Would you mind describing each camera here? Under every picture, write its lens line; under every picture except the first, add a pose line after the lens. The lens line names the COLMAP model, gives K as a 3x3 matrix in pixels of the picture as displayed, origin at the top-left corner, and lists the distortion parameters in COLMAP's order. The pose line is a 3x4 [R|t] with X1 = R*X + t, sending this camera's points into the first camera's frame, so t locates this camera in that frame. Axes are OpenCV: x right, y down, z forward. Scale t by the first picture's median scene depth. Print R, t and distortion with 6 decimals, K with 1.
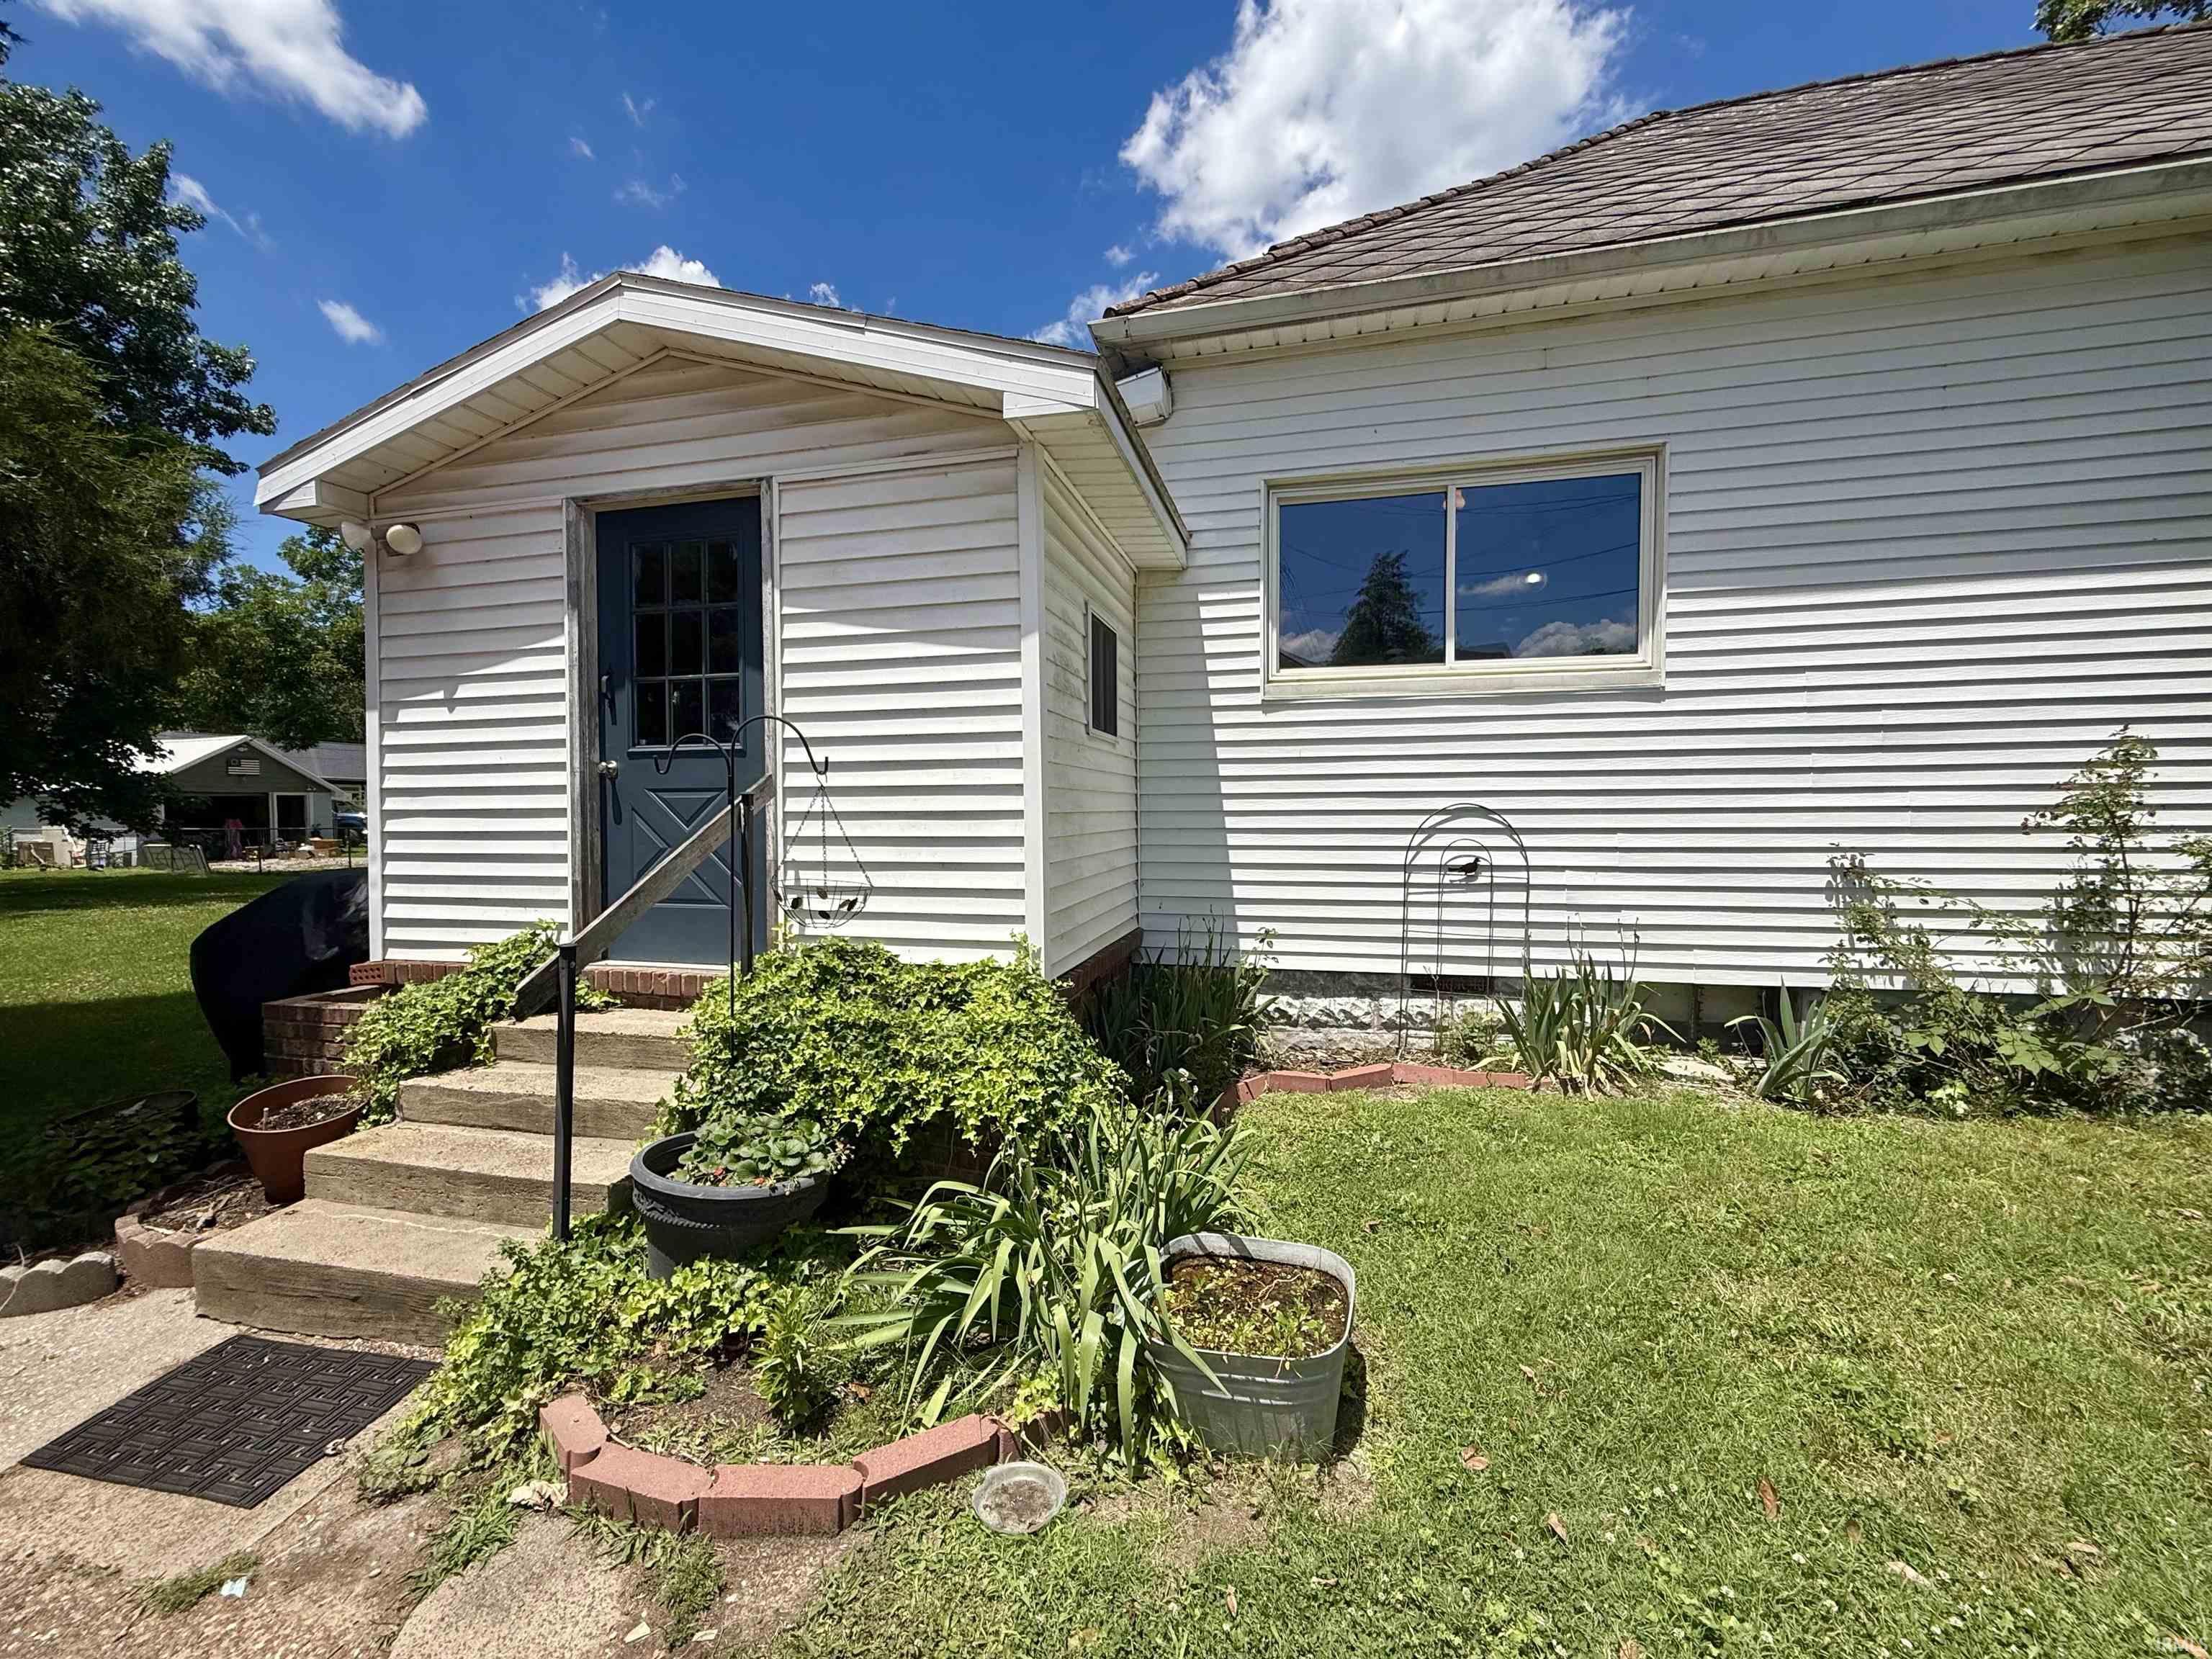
lens RADIAL K [[879.6, 0, 1105.7], [0, 879.6, 825.4], [0, 0, 1]] dist [0.000576, -0.000338]
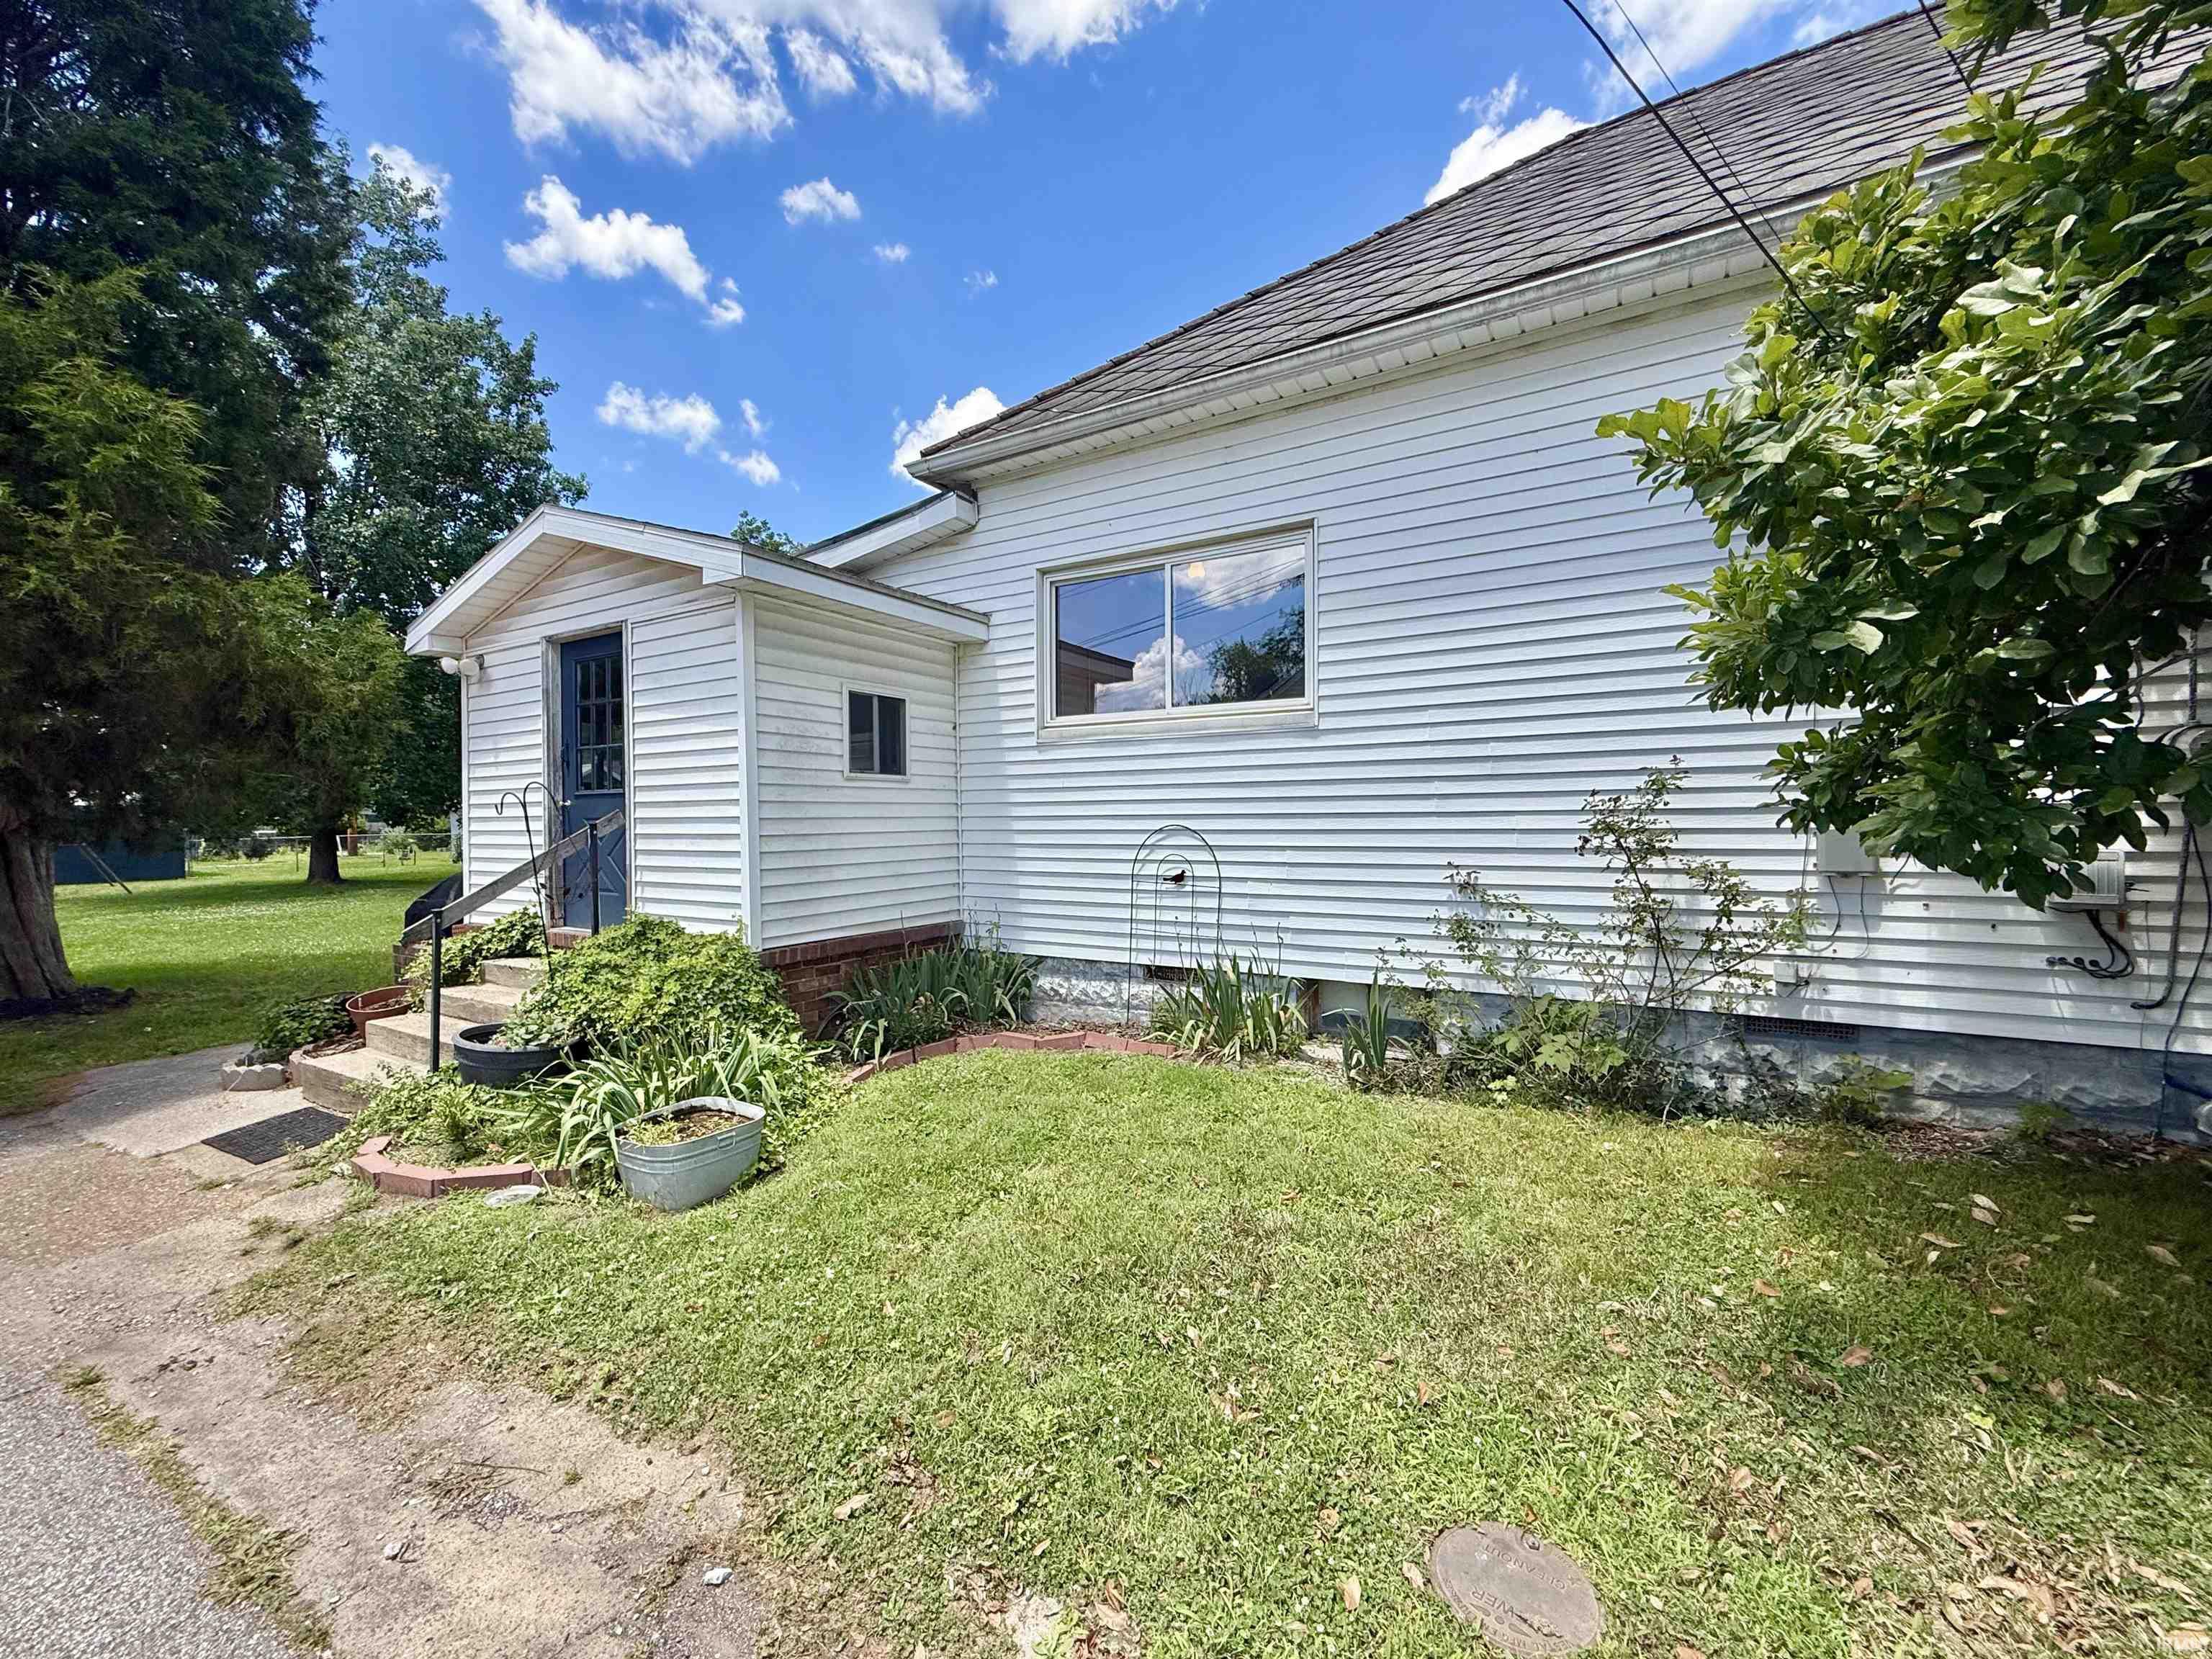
lens RADIAL K [[879.6, 0, 1104.7], [0, 879.6, 824.9], [0, 0, 1]] dist [0.000576, -0.000338]
pose [[0.957558, -0.000417, -0.288241, 0.674306], [-0.001506, 0.999978, -0.006450, -0.016839], [0.288237, 0.006610, 0.957536, -0.190973]]
